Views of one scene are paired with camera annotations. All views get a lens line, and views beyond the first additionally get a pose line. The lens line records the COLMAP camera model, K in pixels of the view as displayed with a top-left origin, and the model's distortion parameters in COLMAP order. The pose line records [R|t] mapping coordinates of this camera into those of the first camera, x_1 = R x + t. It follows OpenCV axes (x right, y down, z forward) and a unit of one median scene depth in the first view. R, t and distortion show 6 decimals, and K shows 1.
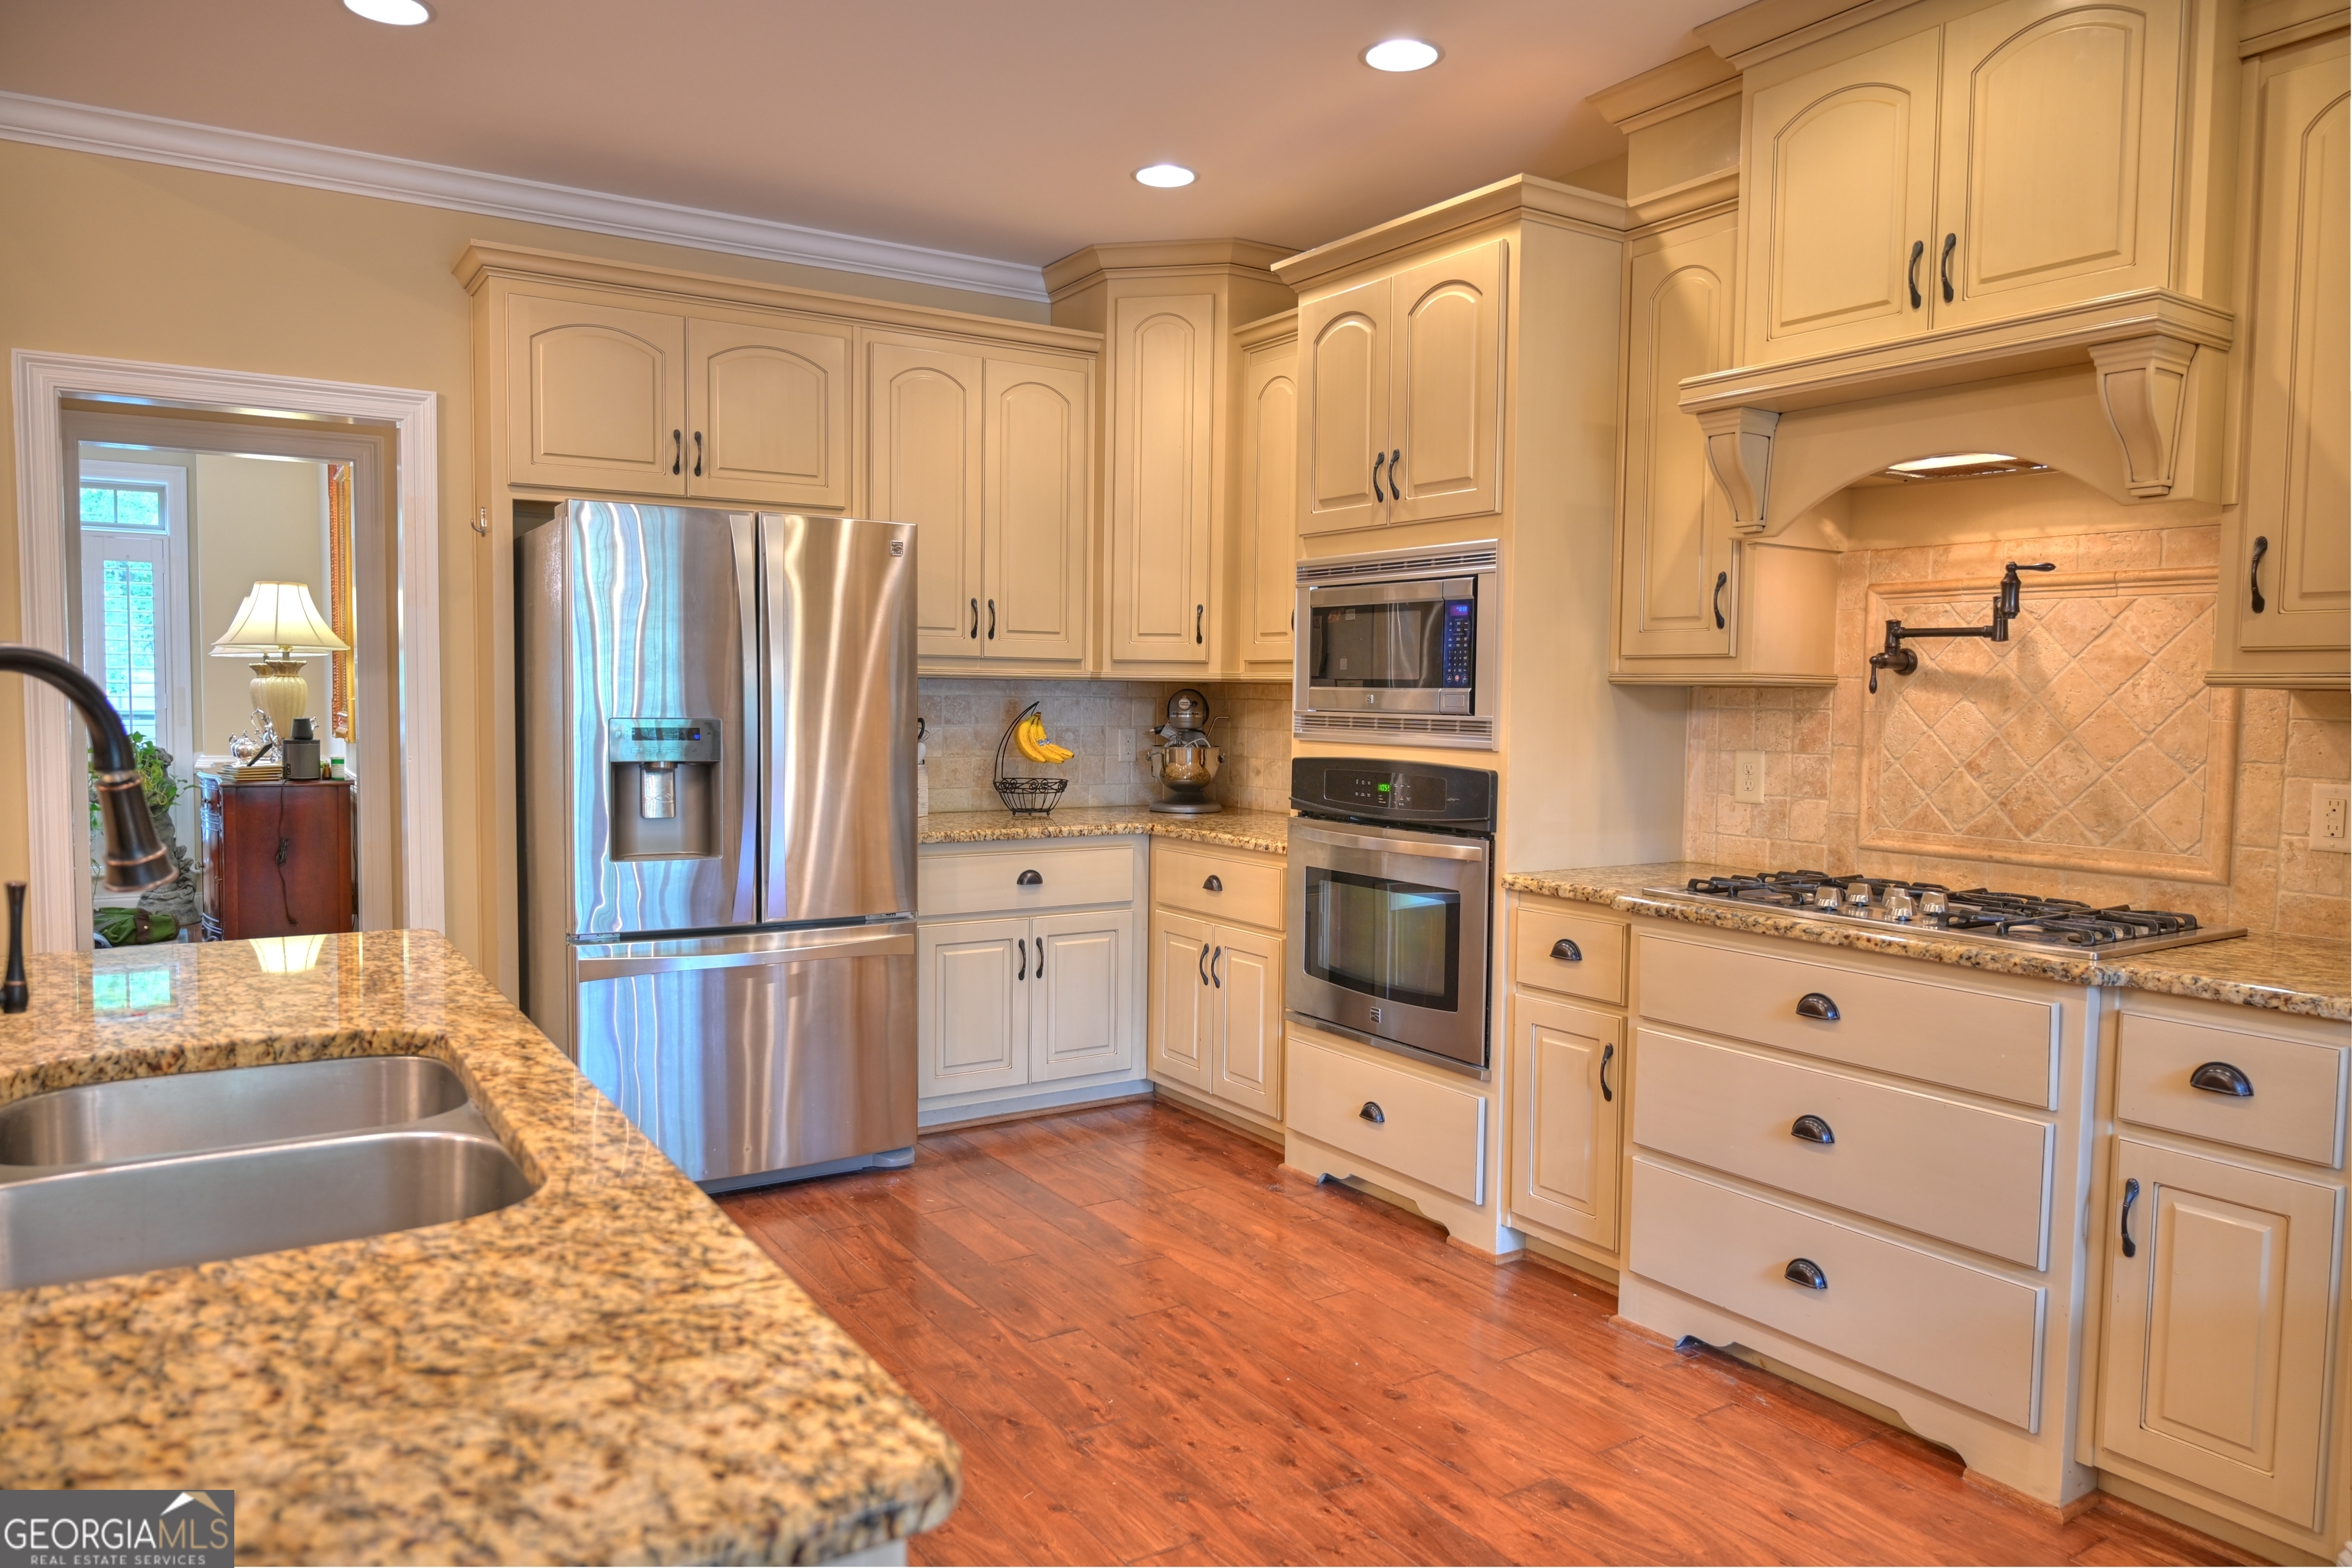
lens RADIAL K [[1553.5, 0, 1176.0], [0, 1553.5, 784.0], [0, 0, 1]] dist [-0.004192, -0.001394]
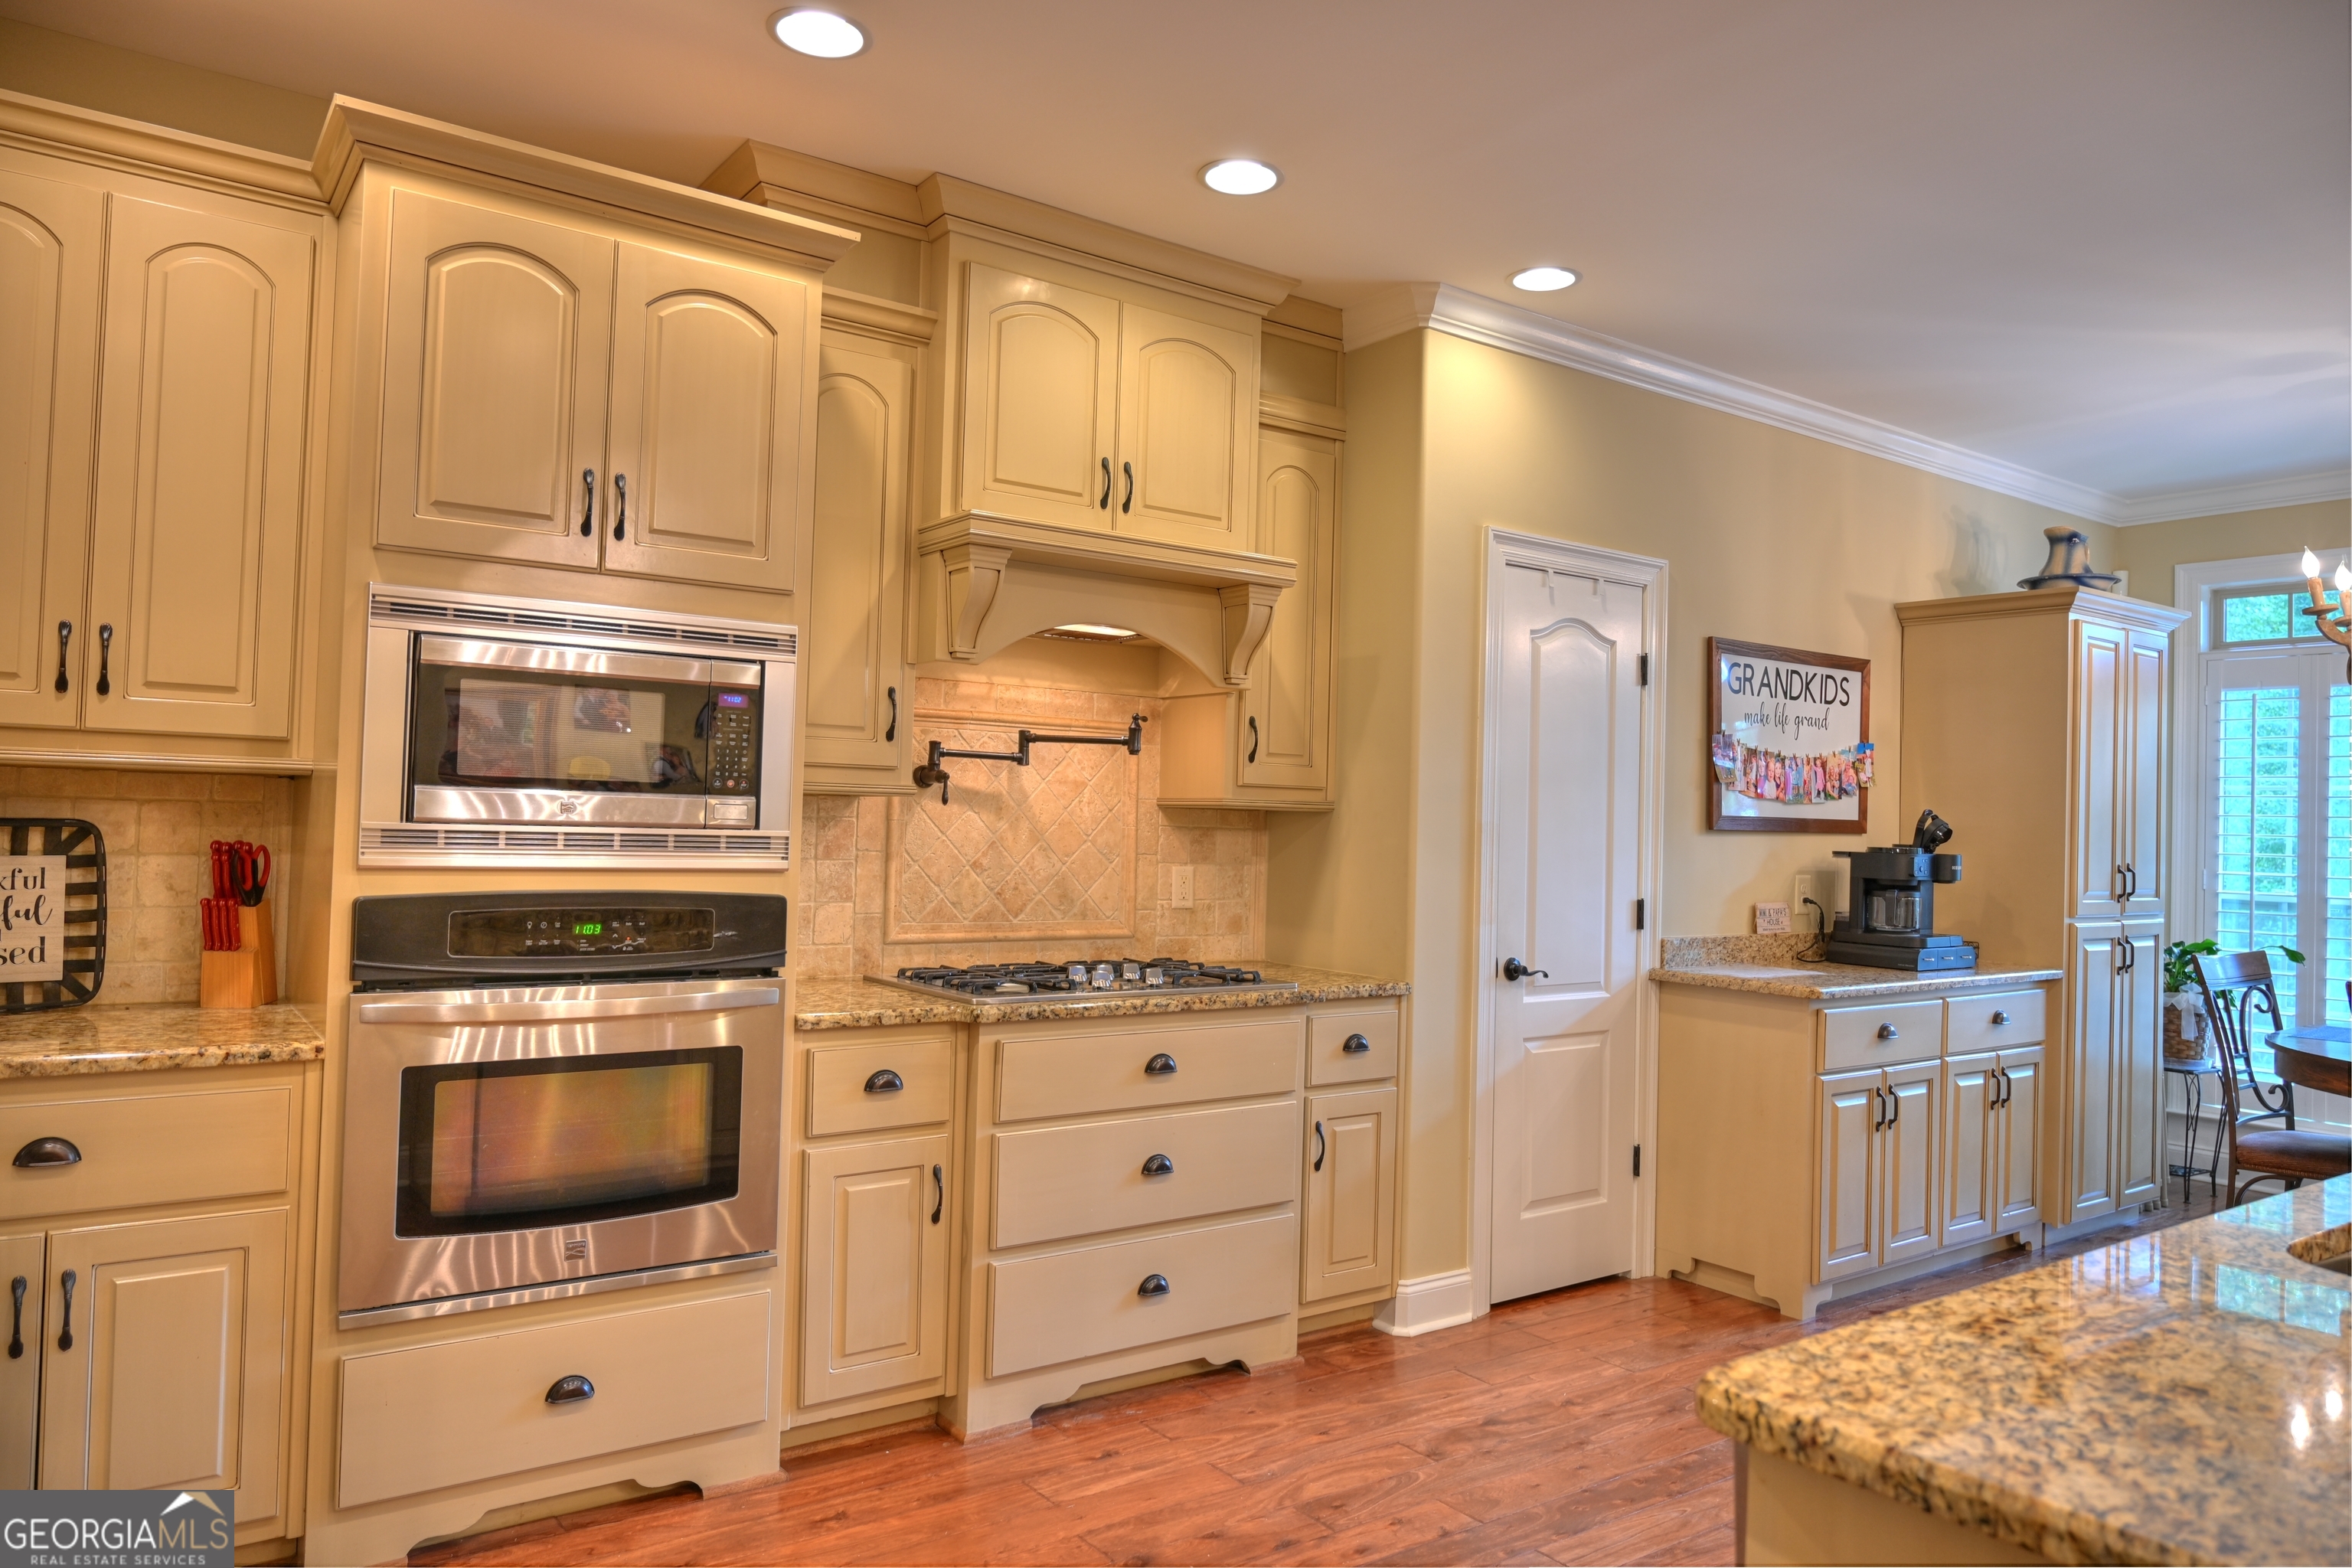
lens RADIAL K [[1568.7, 0, 1176.0], [0, 1568.7, 784.0], [0, 0, 1]] dist [0.006238, 0.003864]
pose [[-0.052949, 0.007697, 0.998568, -0.735168], [0.030091, 0.999529, -0.006109, -0.063445], [-0.998144, 0.029724, -0.053155, 0.916201]]
